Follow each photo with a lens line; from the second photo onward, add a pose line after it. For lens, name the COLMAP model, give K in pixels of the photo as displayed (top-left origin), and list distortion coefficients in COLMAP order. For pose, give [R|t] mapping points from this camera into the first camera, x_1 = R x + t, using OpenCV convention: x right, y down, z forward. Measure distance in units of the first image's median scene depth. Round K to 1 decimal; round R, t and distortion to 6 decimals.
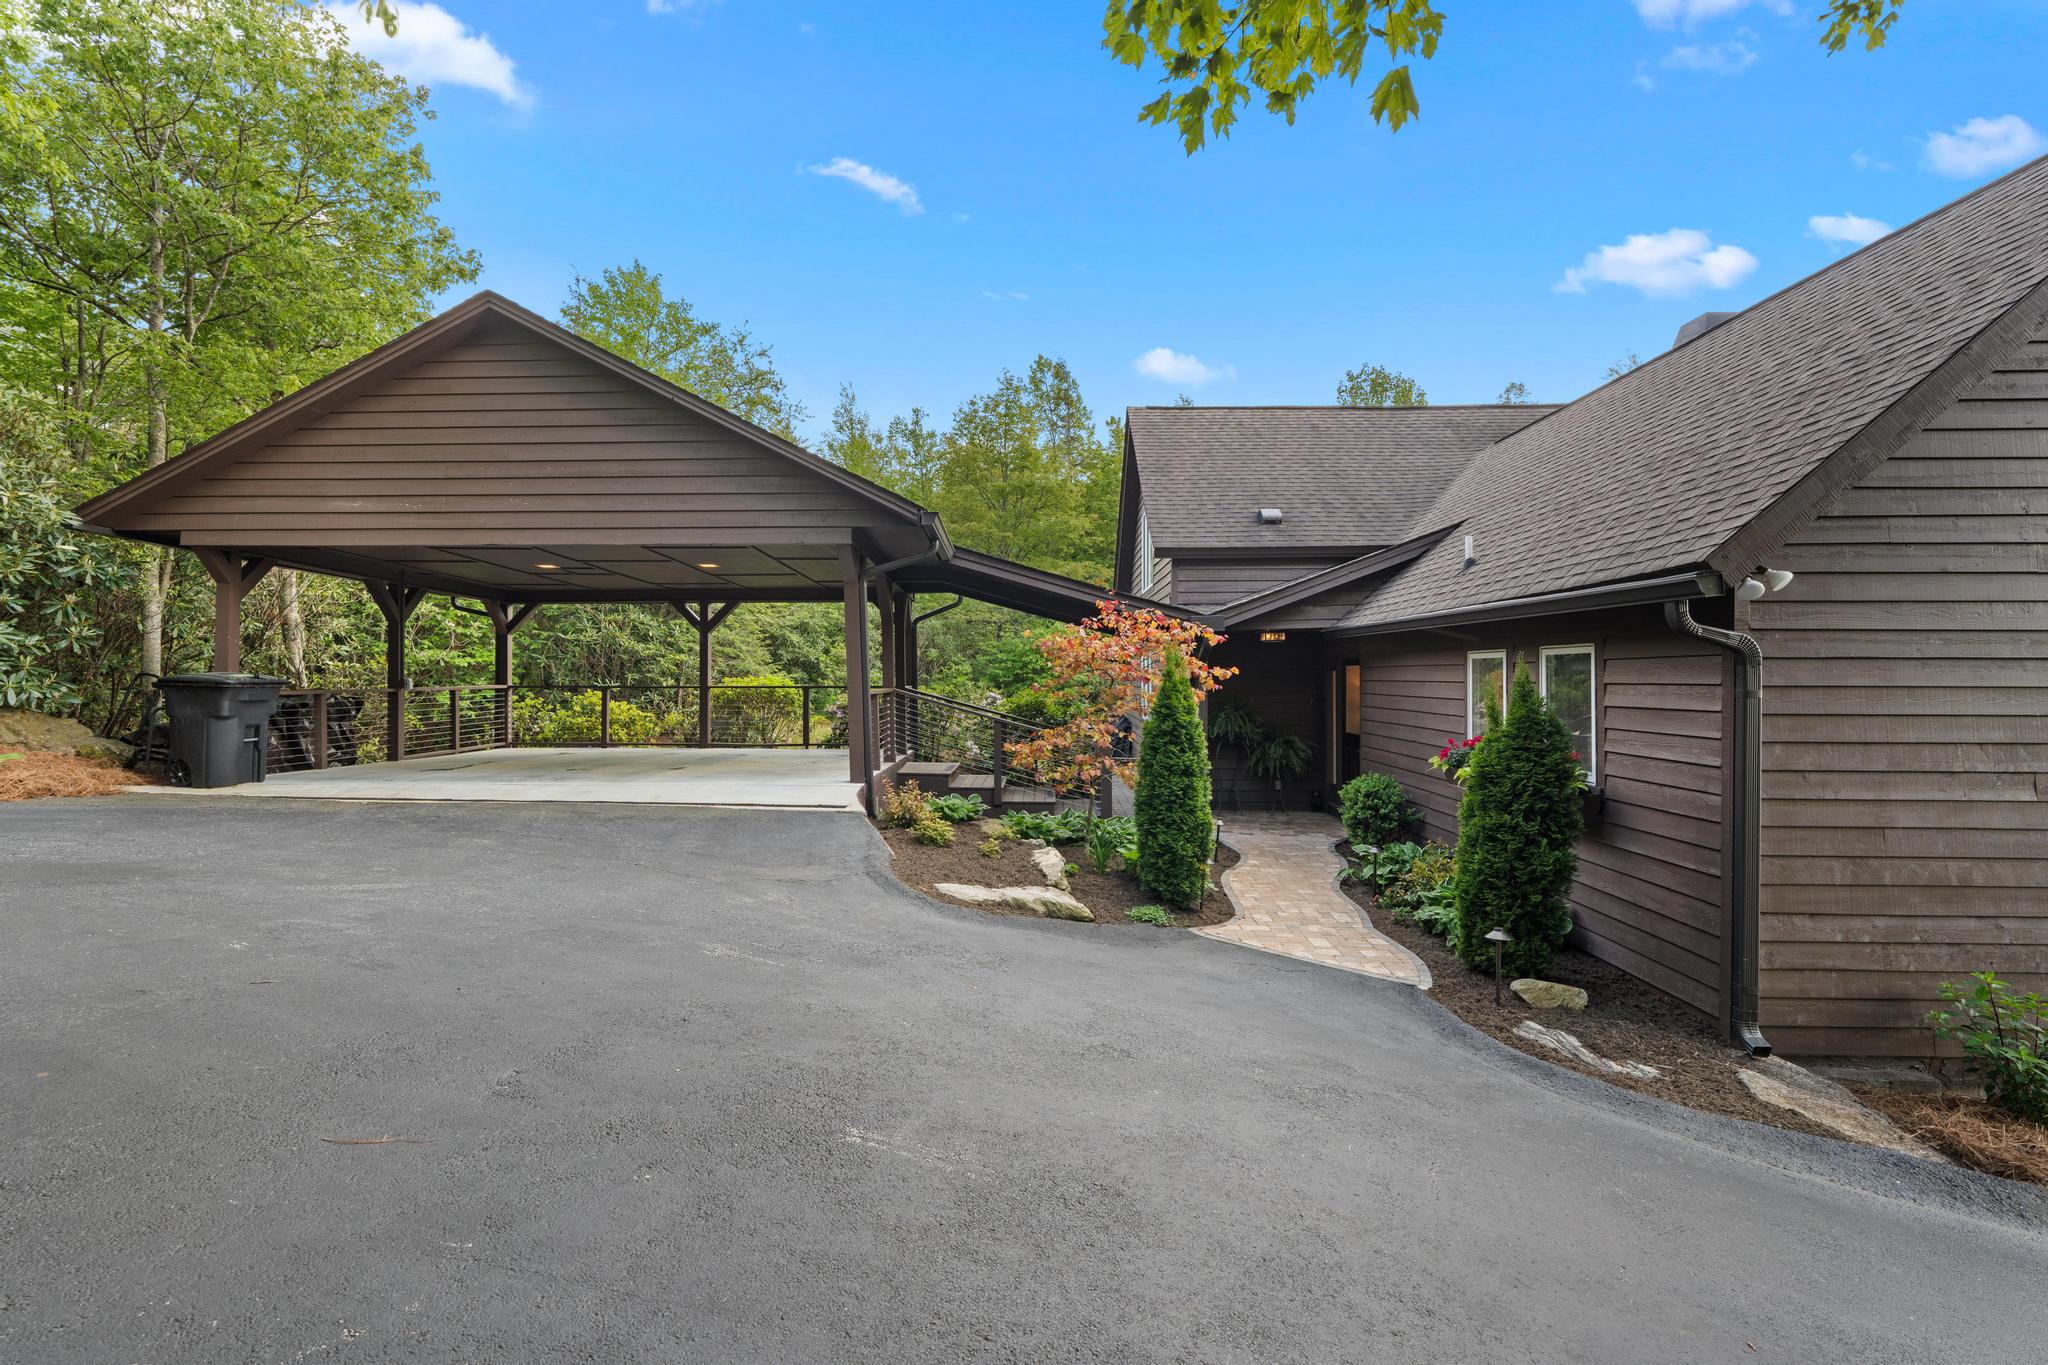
lens RADIAL K [[923.4, 0, 1025.7], [0, 923.4, 676.1], [0, 0, 1]] dist [-0.009633, 0.002543]
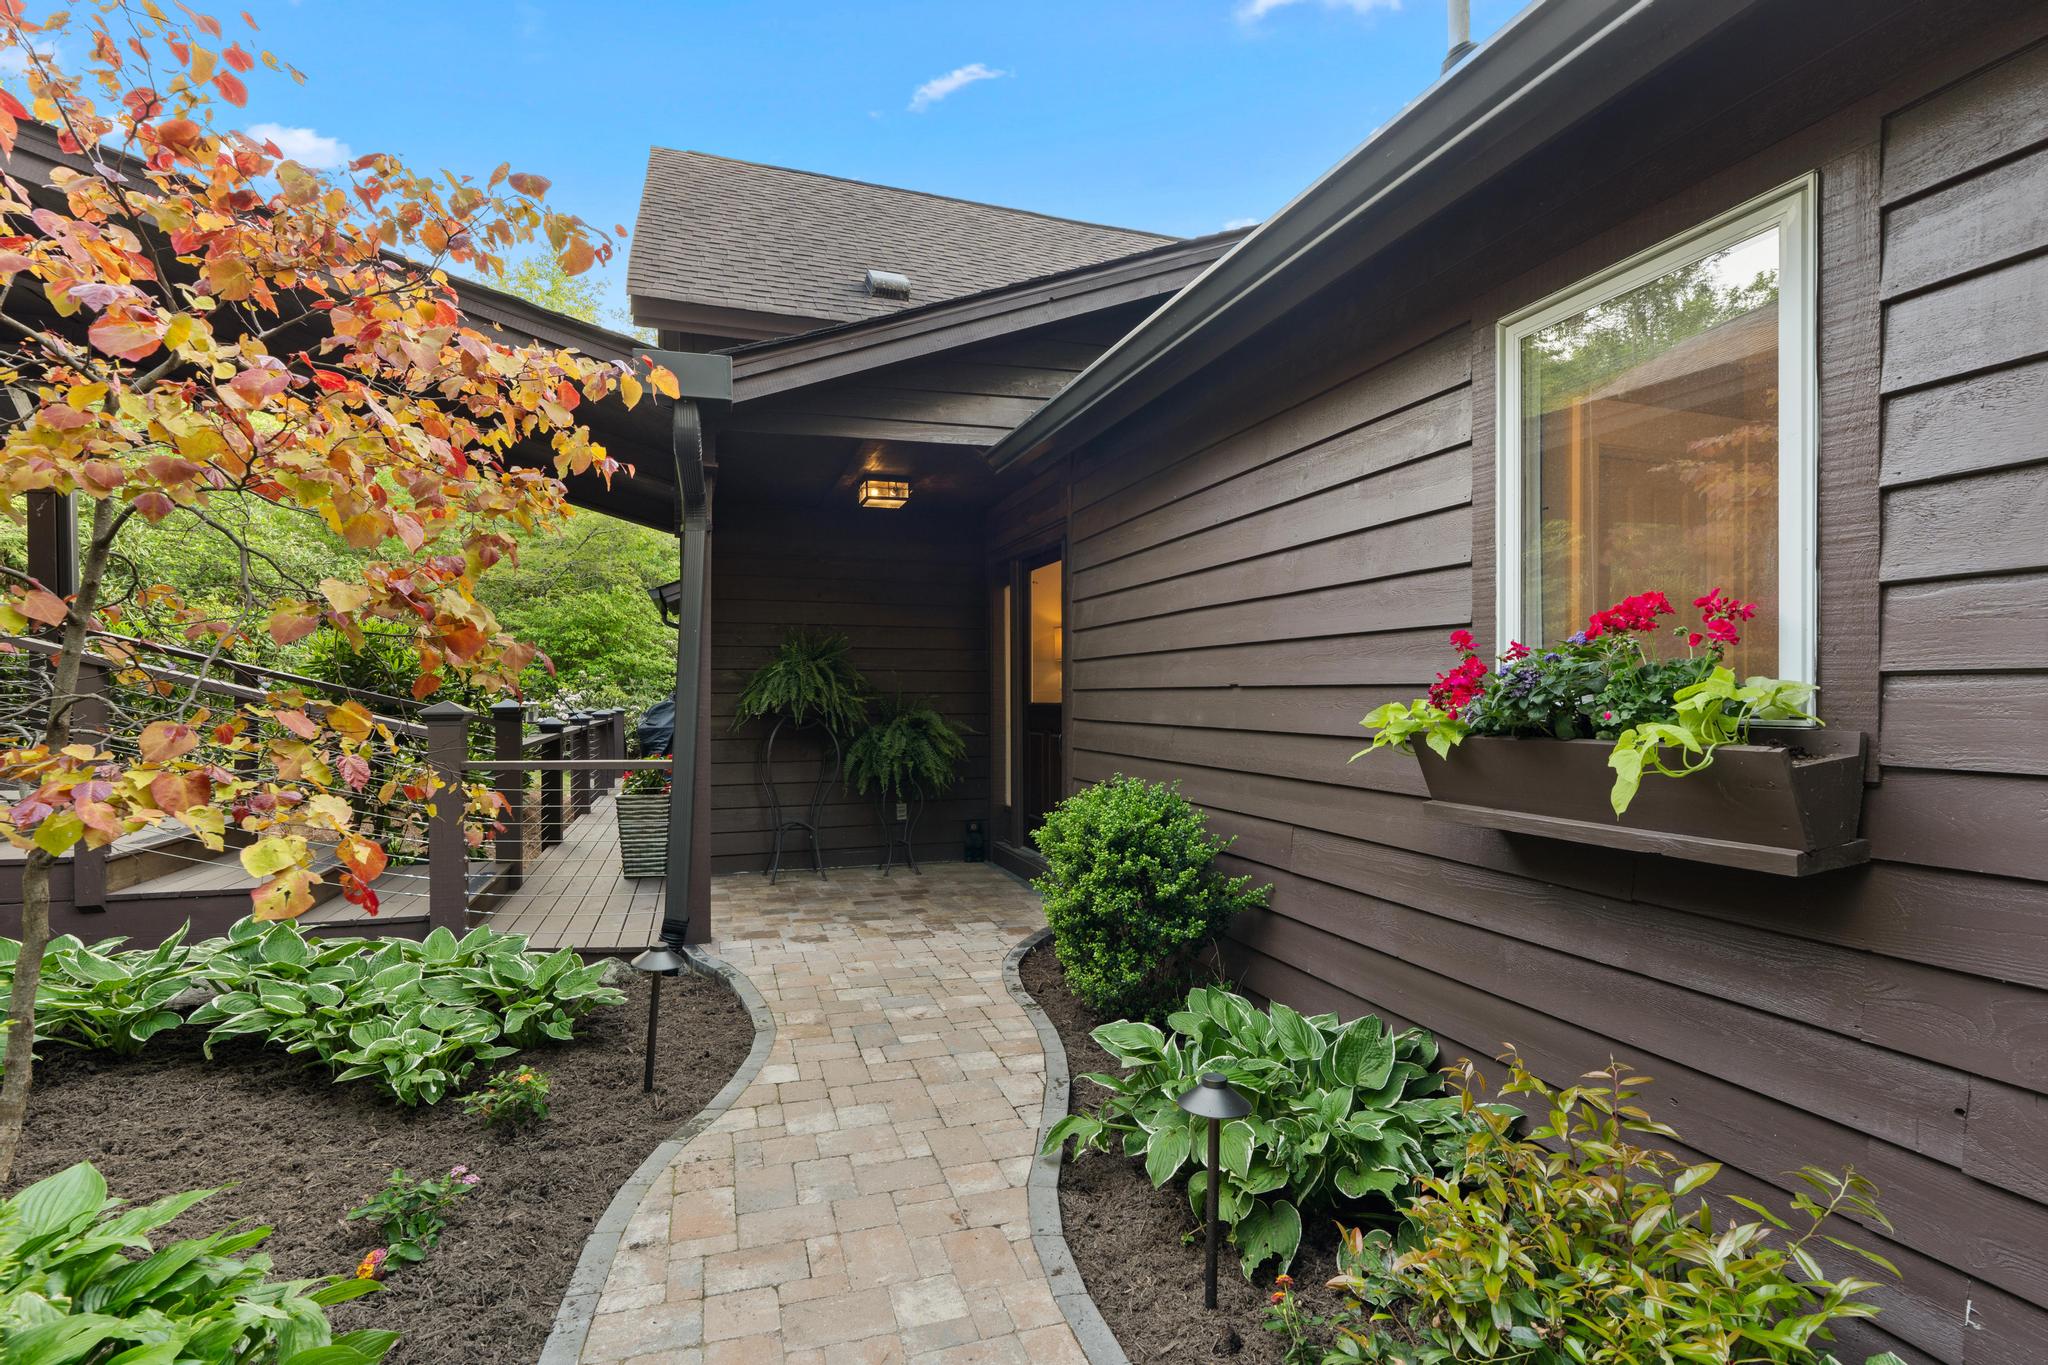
lens RADIAL K [[923.4, 0, 1024.3], [0, 923.4, 693.1], [0, 0, 1]] dist [-0.009633, 0.002543]
pose [[0.935388, 0.001927, 0.353617, 0.167190], [-0.001078, 0.999996, -0.002598, 0.057510], [-0.353621, 0.002049, 0.935387, 0.533950]]
